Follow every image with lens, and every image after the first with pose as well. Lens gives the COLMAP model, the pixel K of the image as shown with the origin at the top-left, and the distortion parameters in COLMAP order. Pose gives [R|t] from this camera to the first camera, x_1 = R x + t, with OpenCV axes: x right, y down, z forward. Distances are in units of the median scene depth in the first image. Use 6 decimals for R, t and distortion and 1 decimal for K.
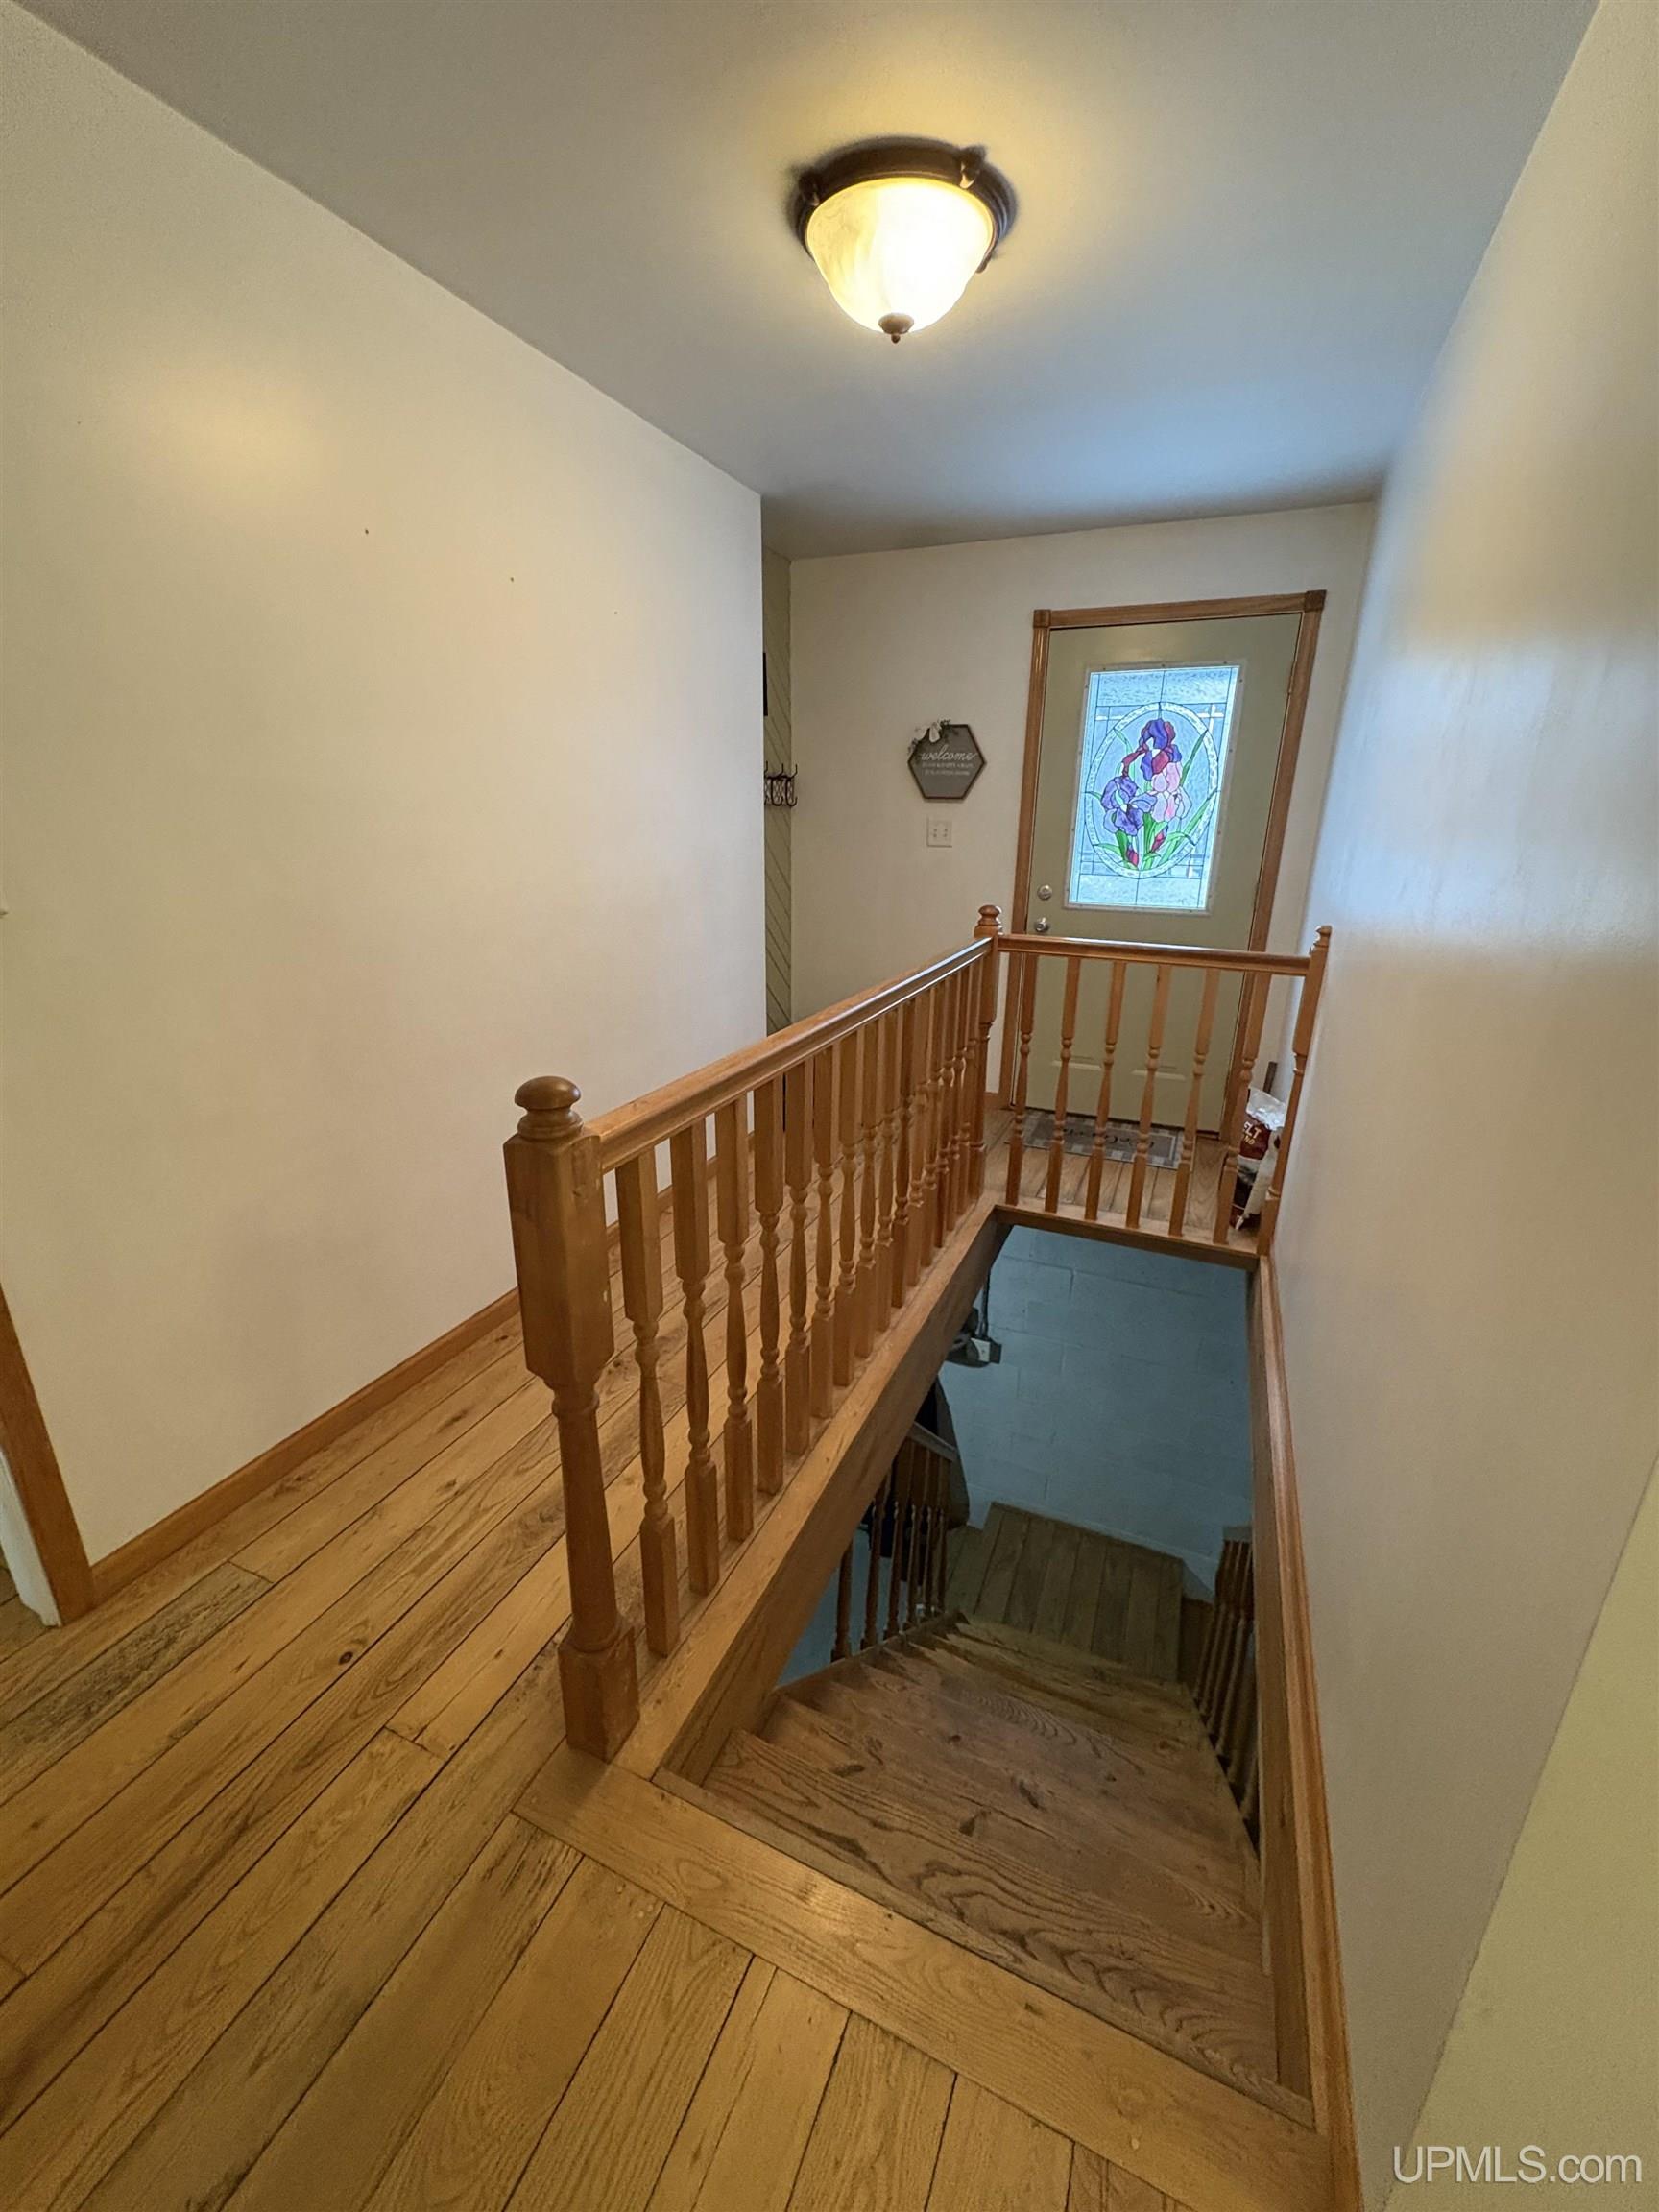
lens RADIAL K [[883.5, 0, 831.0], [0, 883.5, 1104.1], [0, 0, 1]] dist [0.001779, -0.000164]
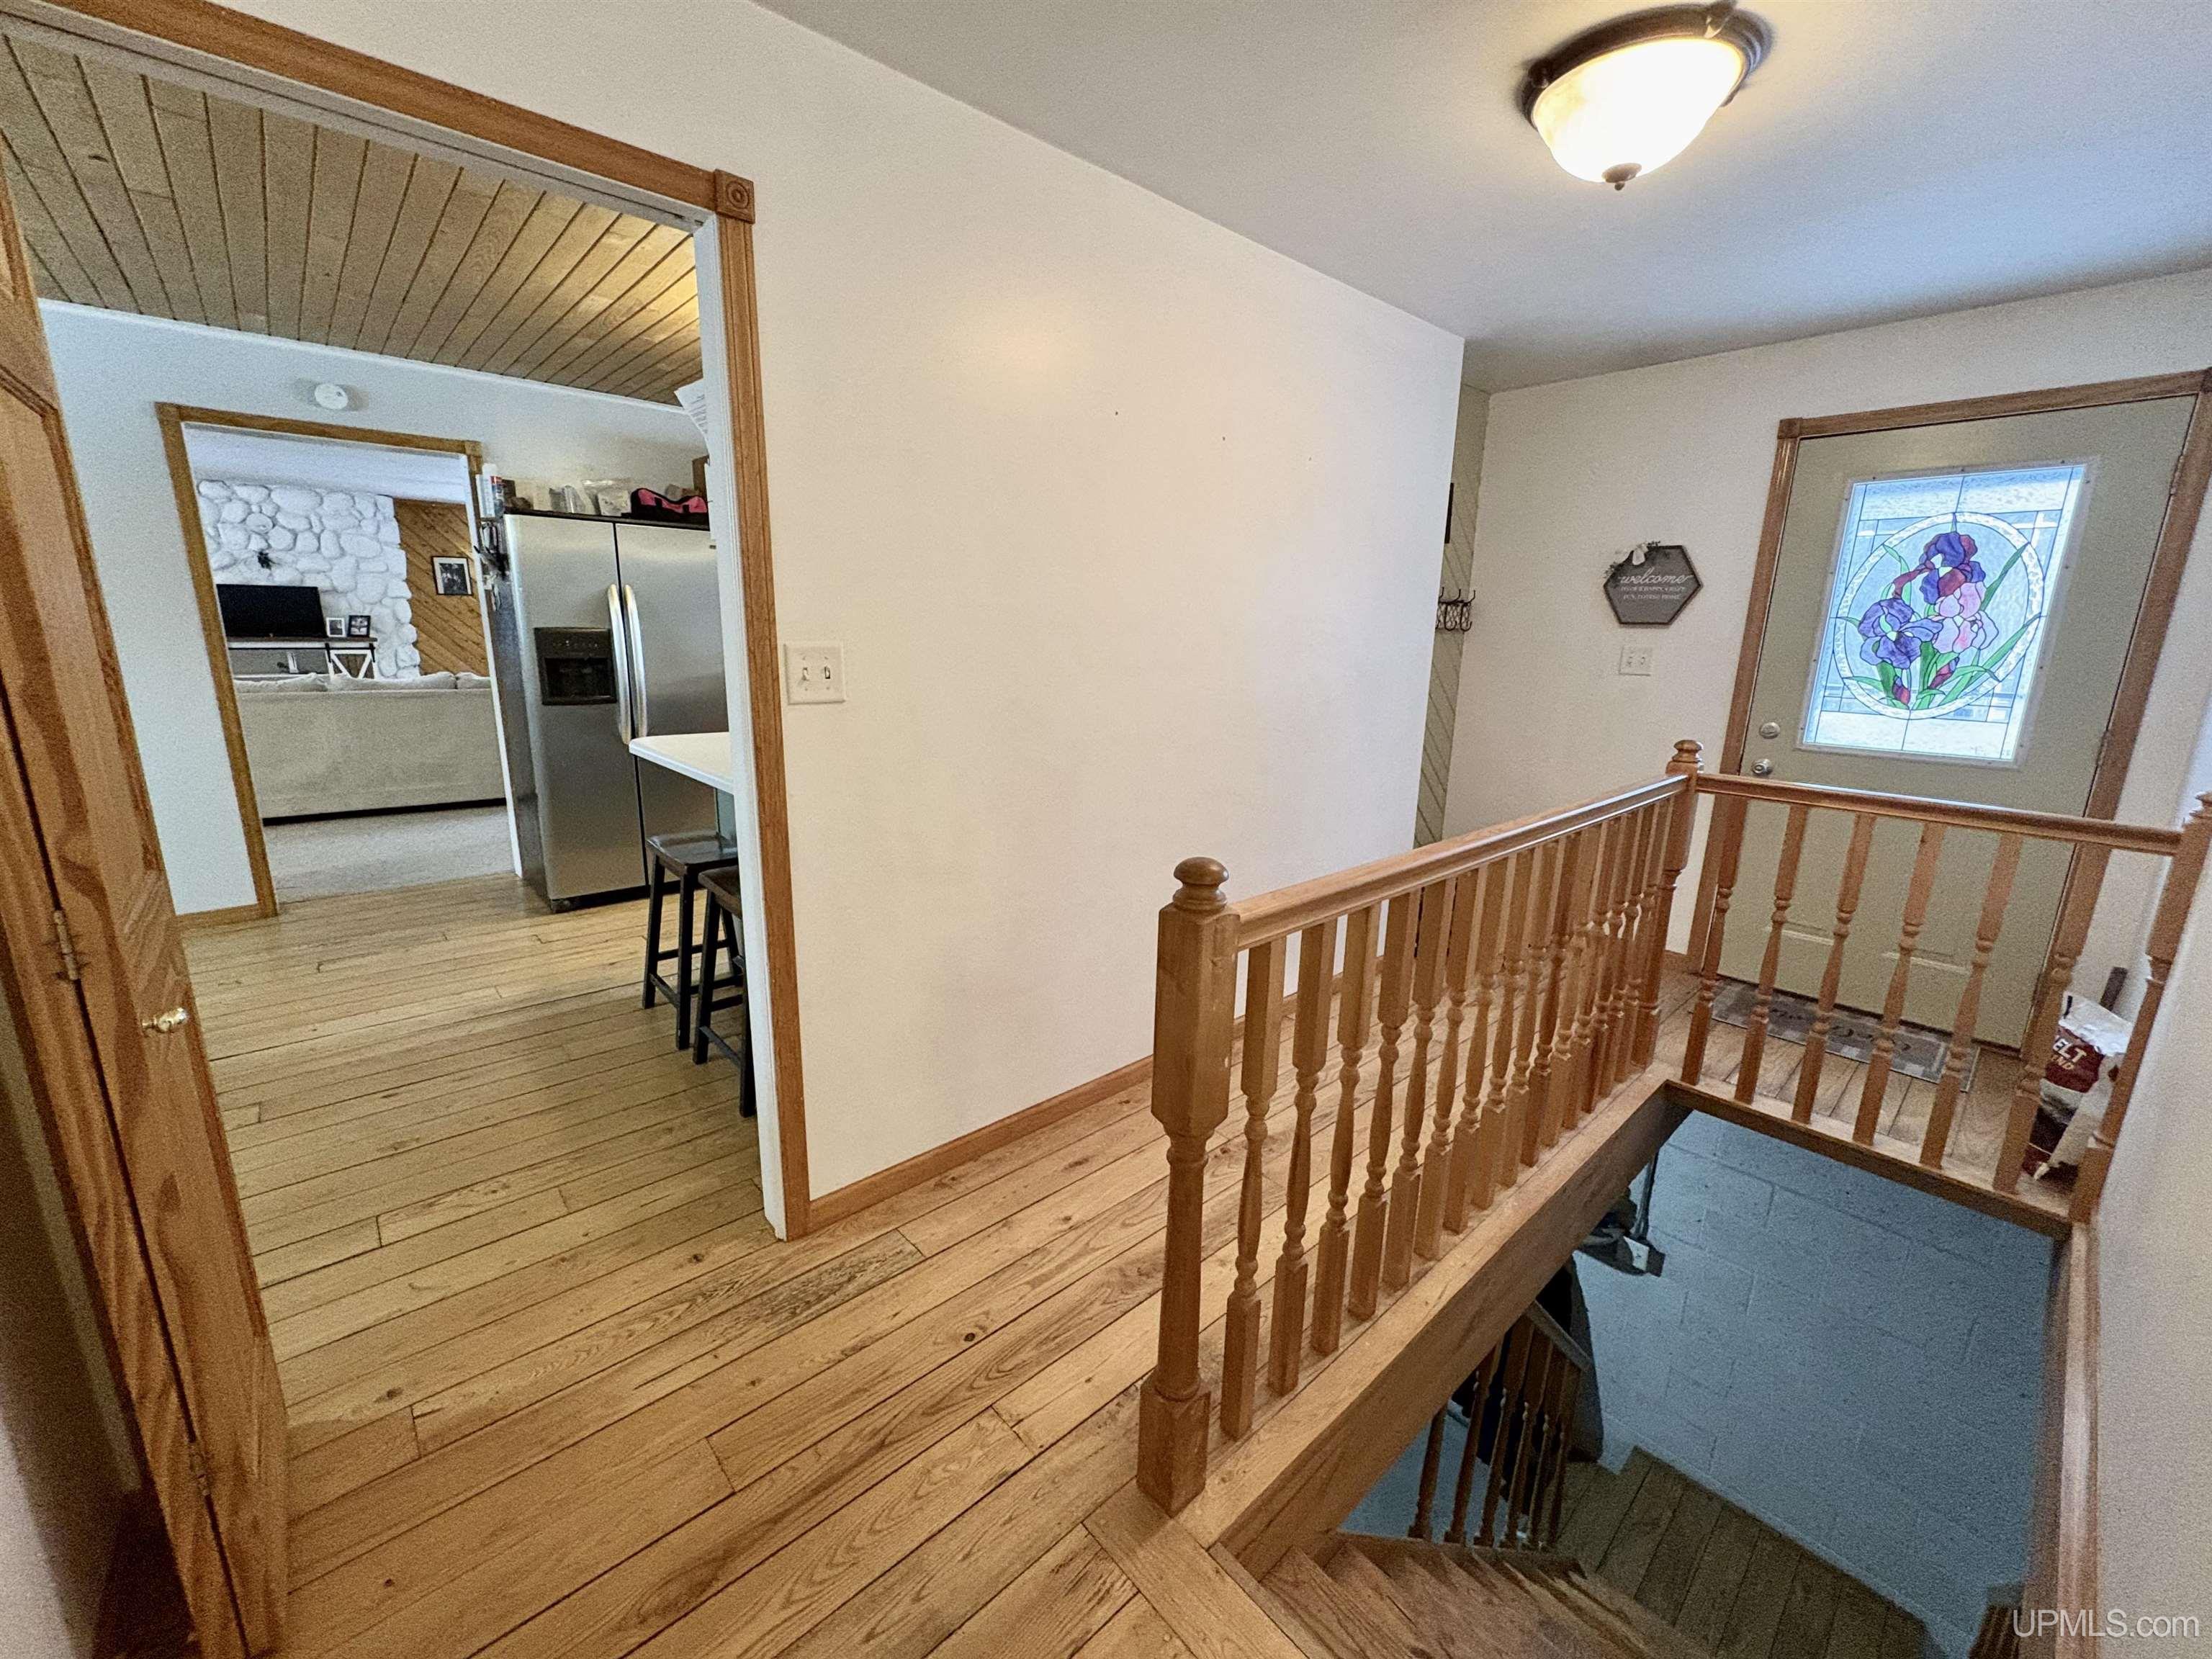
lens RADIAL K [[883.5, 0, 1104.6], [0, 883.5, 828.7], [0, 0, 1]] dist [0.001779, -0.000164]
pose [[0.911101, 0.097758, -0.400423, 0.010523], [-0.138503, 0.987591, -0.074034, 0.018632], [0.388217, 0.122912, 0.913335, -0.057148]]
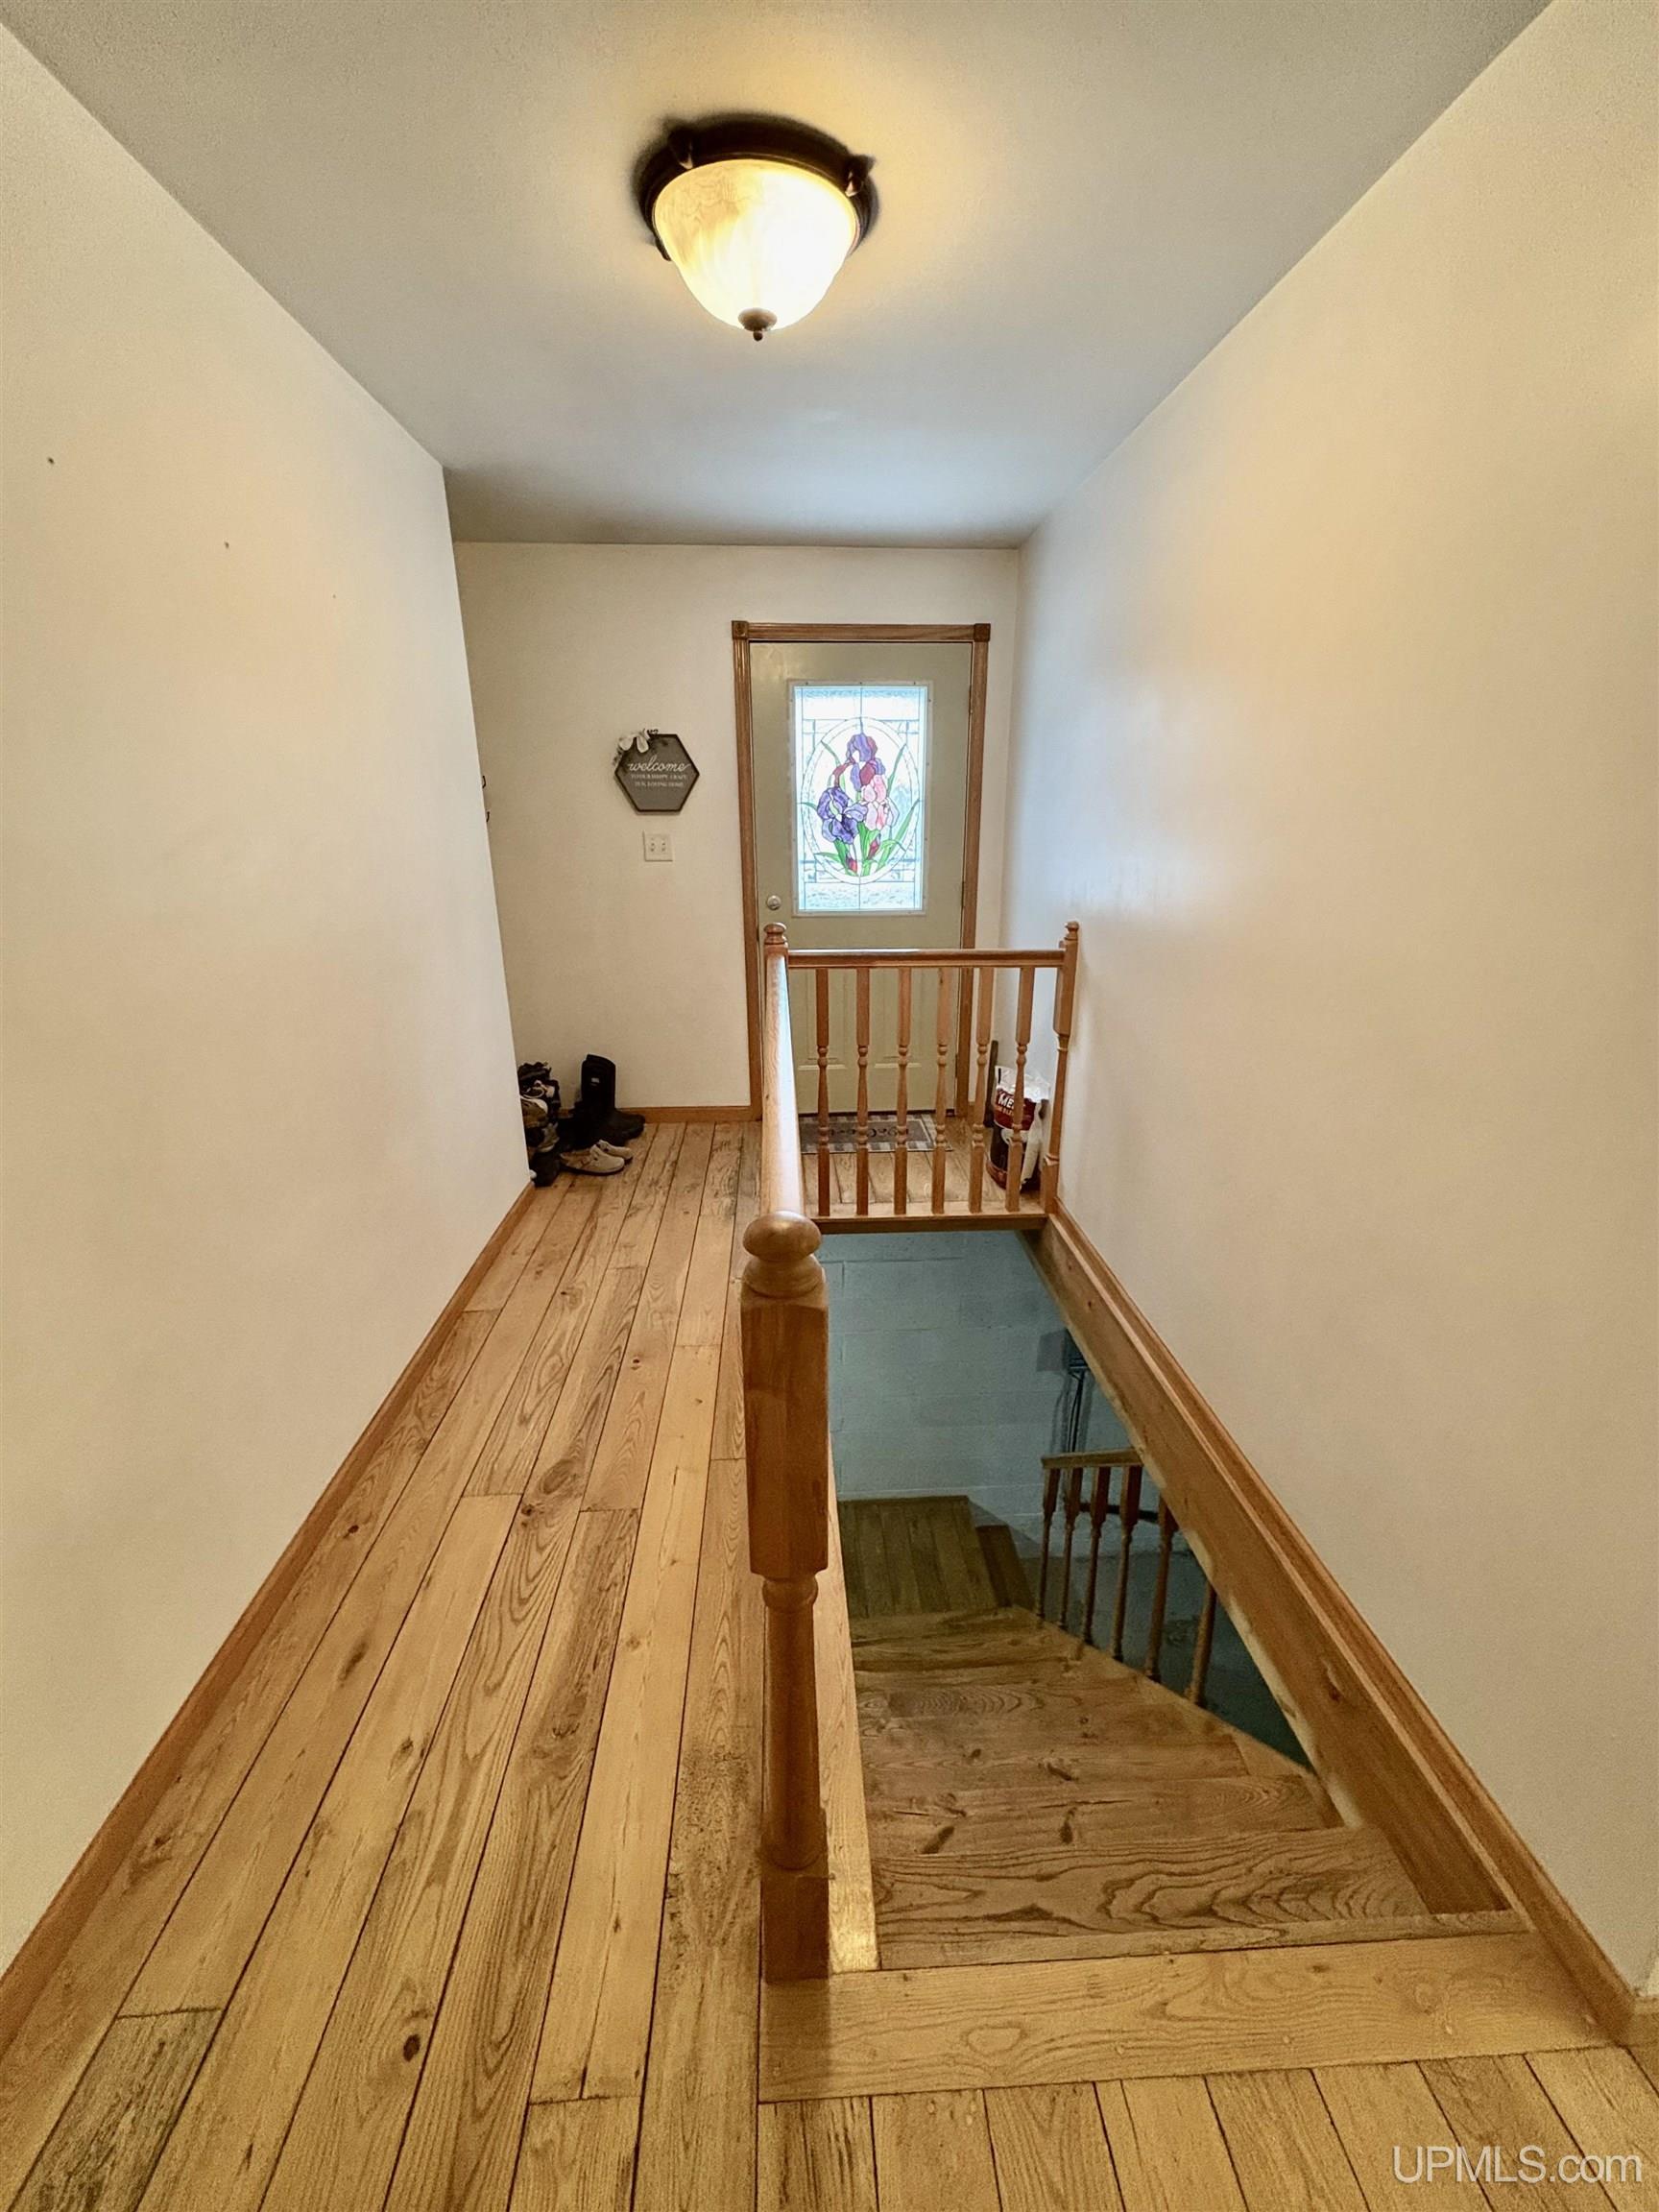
lens RADIAL K [[883.5, 0, 834.8], [0, 883.5, 1104.6], [0, 0, 1]] dist [0.001779, -0.000164]
pose [[0.891986, -0.159665, 0.422929, -0.309304], [0.157881, 0.986668, 0.039505, -0.079573], [-0.423598, 0.031534, 0.905301, 0.127131]]
